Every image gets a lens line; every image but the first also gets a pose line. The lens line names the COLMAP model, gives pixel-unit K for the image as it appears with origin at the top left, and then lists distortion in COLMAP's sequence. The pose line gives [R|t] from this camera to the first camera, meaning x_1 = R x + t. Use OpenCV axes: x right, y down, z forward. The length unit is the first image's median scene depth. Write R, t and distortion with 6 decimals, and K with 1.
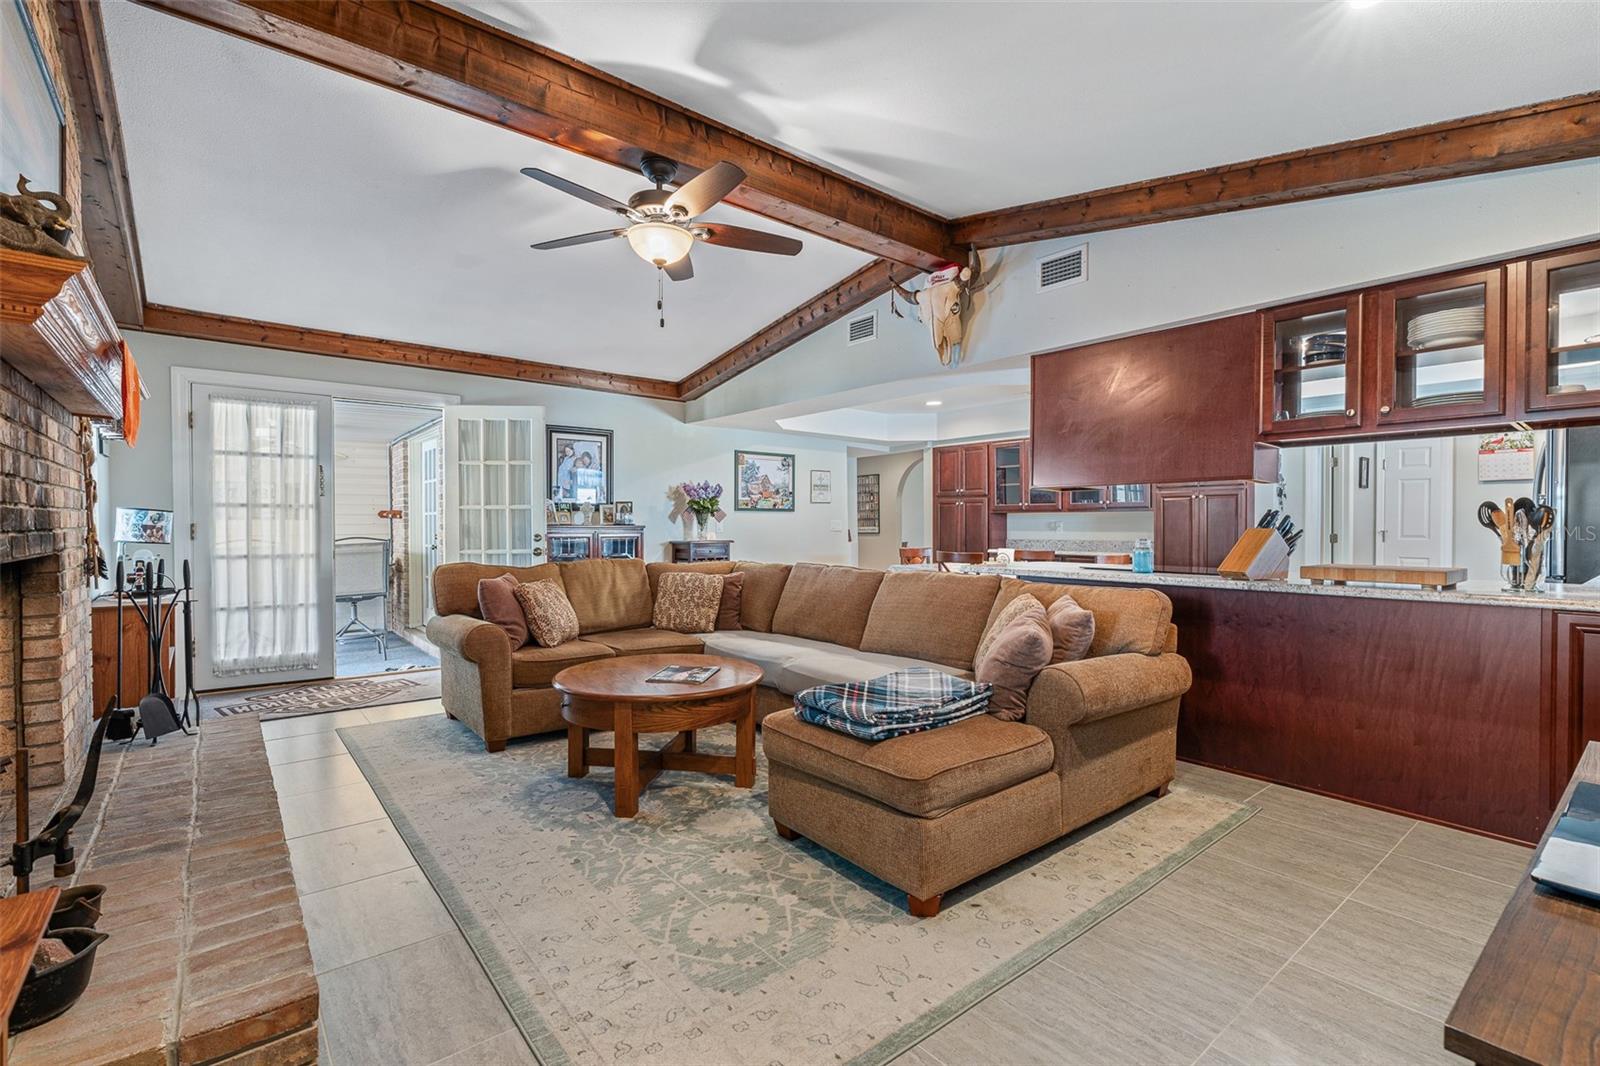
lens RADIAL K [[720.3, 0, 796.0], [0, 720.3, 530.2], [0, 0, 1]] dist [-0.002018, 0.000553]
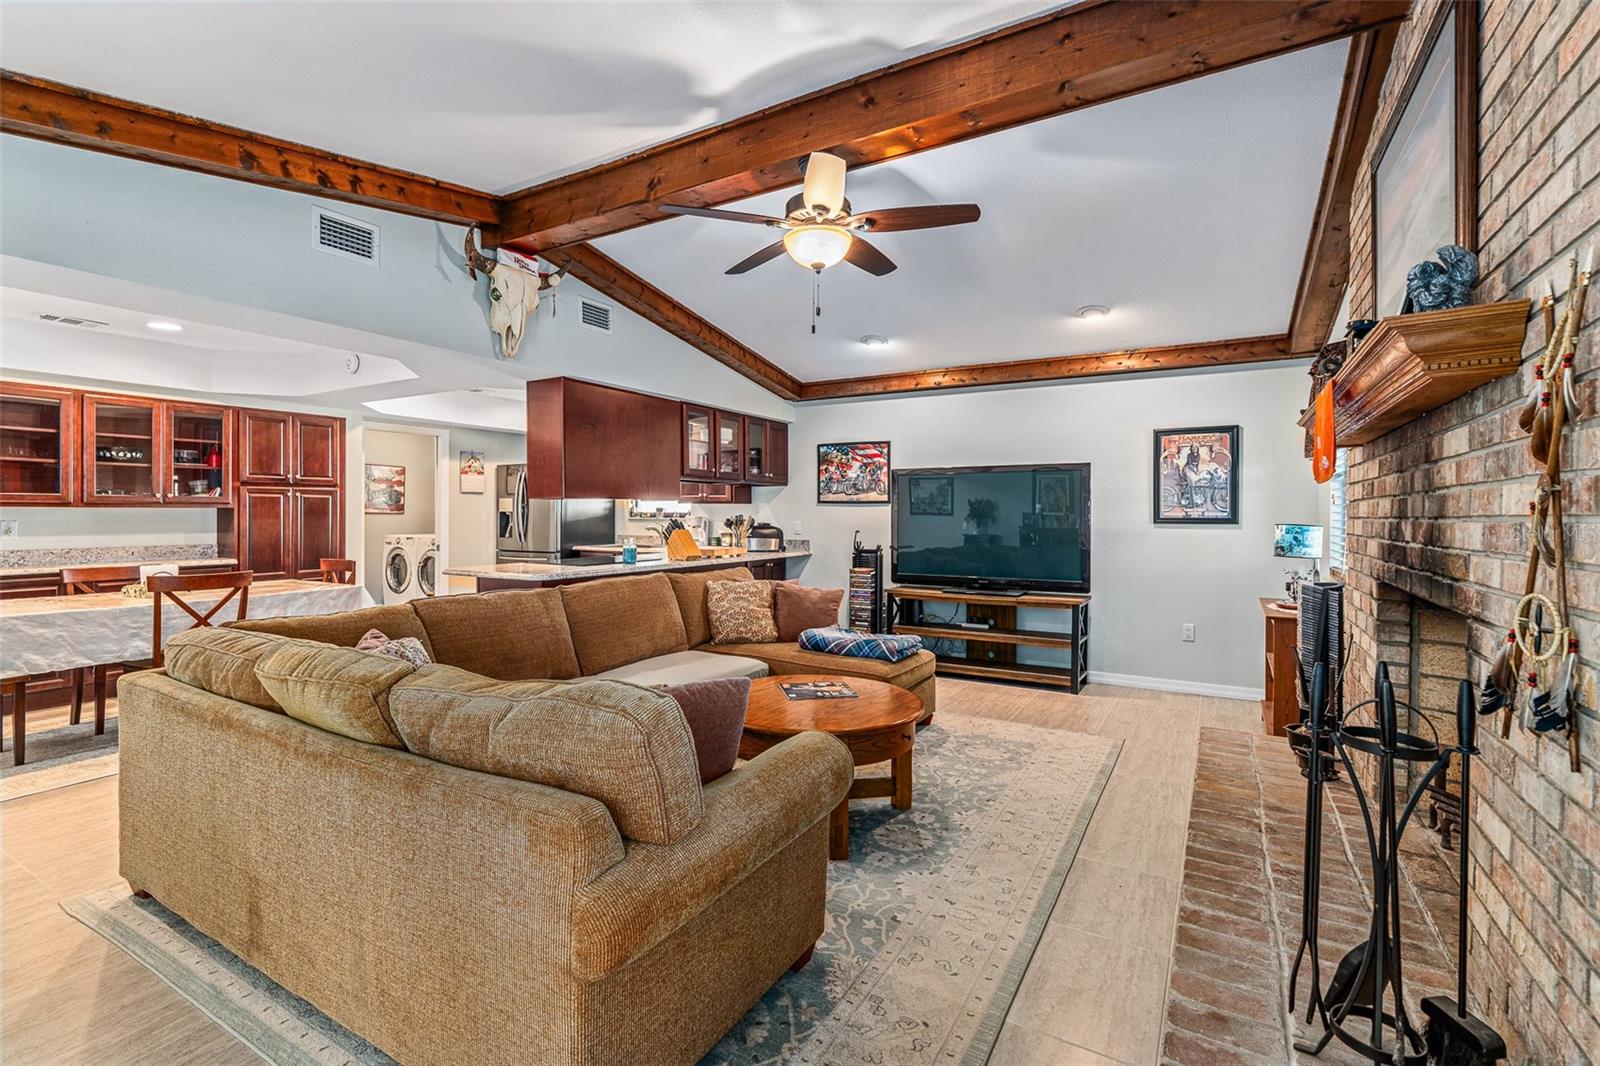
lens RADIAL K [[727.8, 0, 799.2], [0, 727.8, 511.4], [0, 0, 1]] dist [-0.001241, -0.000074]
pose [[-0.354540, -0.001727, 0.935039, -1.405094], [-0.000259, 0.999998, 0.001749, -0.065212], [-0.935041, 0.000378, -0.354540, 1.777186]]
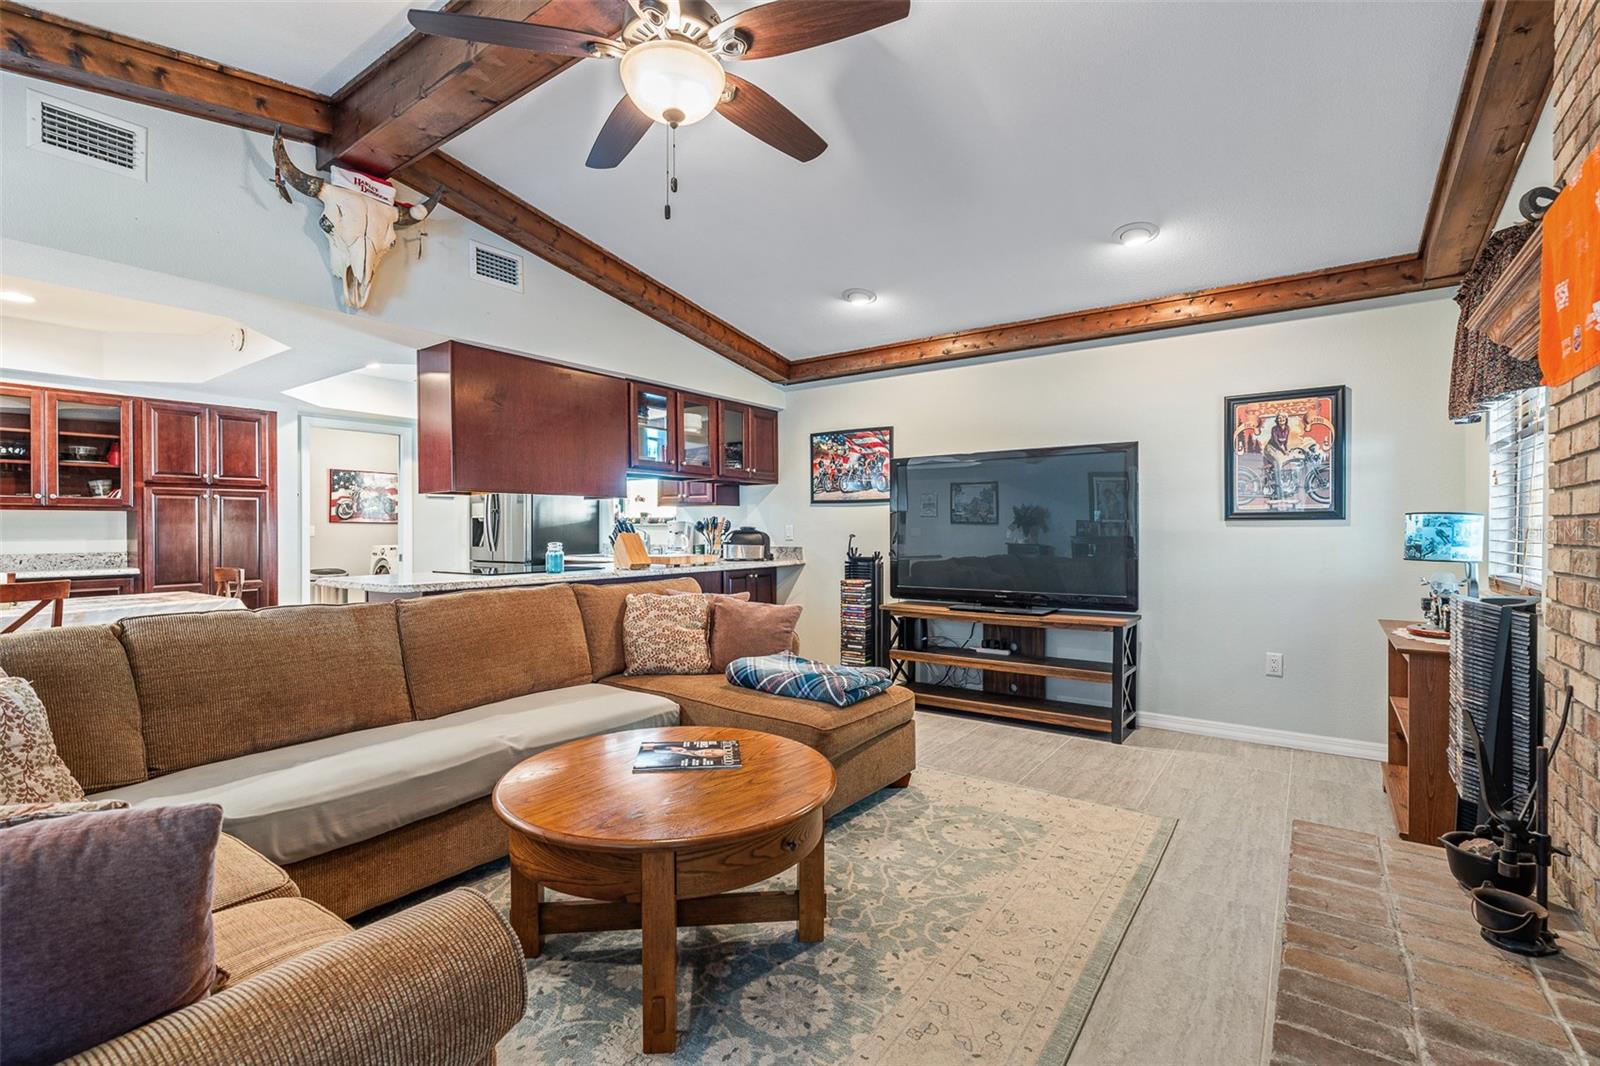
lens RADIAL K [[720.3, 0, 796.0], [0, 720.3, 530.2], [0, 0, 1]] dist [-0.002018, 0.000553]
pose [[-0.261893, -0.003557, 0.965090, -1.071593], [0.006323, 0.999965, 0.005401, -0.018441], [-0.965076, 0.007517, -0.261862, 1.386310]]
